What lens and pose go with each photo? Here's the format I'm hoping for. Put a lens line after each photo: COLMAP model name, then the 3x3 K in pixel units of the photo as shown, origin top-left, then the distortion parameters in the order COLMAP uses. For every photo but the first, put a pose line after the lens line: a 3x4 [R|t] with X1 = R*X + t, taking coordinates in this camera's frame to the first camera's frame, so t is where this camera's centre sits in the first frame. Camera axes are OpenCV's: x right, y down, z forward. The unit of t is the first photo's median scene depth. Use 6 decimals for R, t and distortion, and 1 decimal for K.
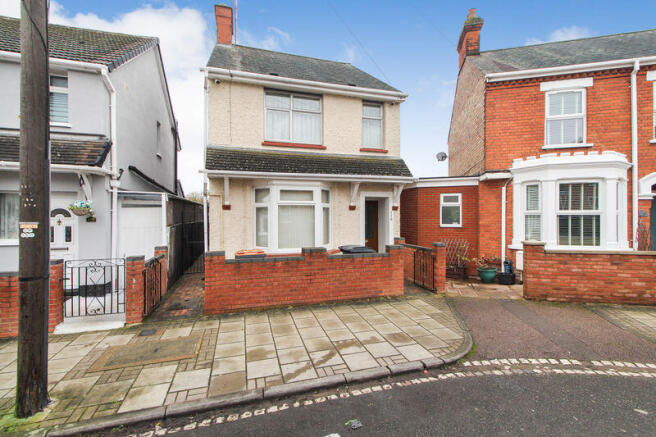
lens RADIAL K [[314.7, 0, 330.8], [0, 314.7, 221.0], [0, 0, 1]] dist [0.018745, -0.000380]
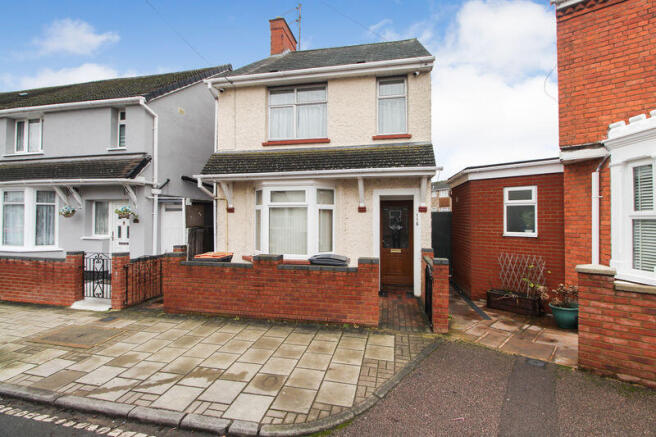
lens RADIAL K [[317.8, 0, 328.0], [0, 317.8, 218.5], [0, 0, 1]] dist [-0.022029, -0.001895]
pose [[0.867486, 0.003257, -0.497450, 0.476871], [-0.012490, 0.999806, -0.015235, -0.004915], [0.497304, 0.019429, 0.867359, 0.279170]]
